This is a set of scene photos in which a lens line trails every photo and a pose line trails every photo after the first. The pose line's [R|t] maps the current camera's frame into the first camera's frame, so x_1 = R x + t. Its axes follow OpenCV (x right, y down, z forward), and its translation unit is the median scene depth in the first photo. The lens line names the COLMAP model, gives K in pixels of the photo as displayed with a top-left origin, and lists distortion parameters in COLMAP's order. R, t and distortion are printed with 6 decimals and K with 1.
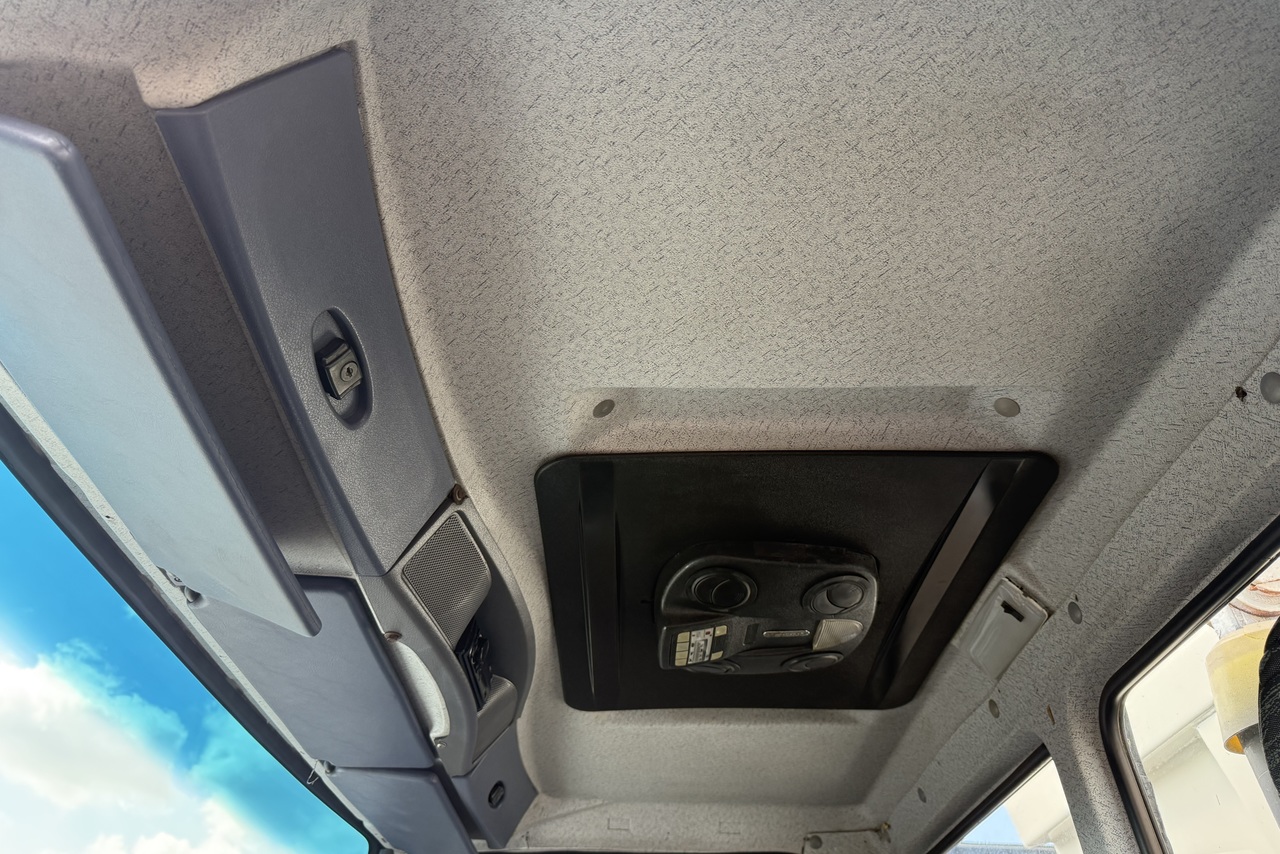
lens RADIAL K [[906.2, 0, 644.5], [0, 906.2, 433.5], [0, 0, 1]] dist [0.038056, -0.055166]
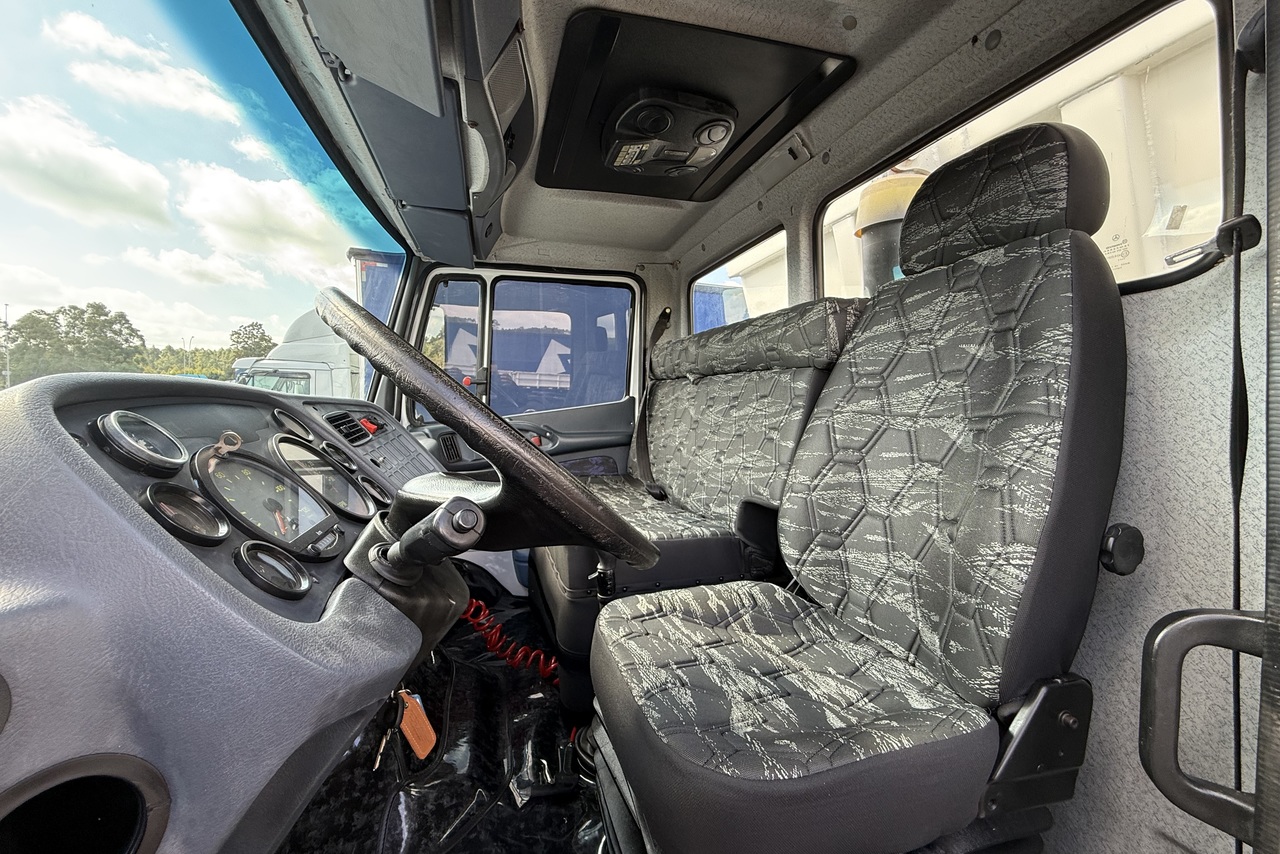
lens RADIAL K [[506.9, 0, 630.9], [0, 506.9, 426.1], [0, 0, 1]] dist [-0.002097, 0.001091]
pose [[0.966962, -0.015343, 0.254459, -0.214859], [-0.154180, 0.759725, 0.631701, 0.007895], [-0.203011, -0.650064, 0.732260, -0.095813]]
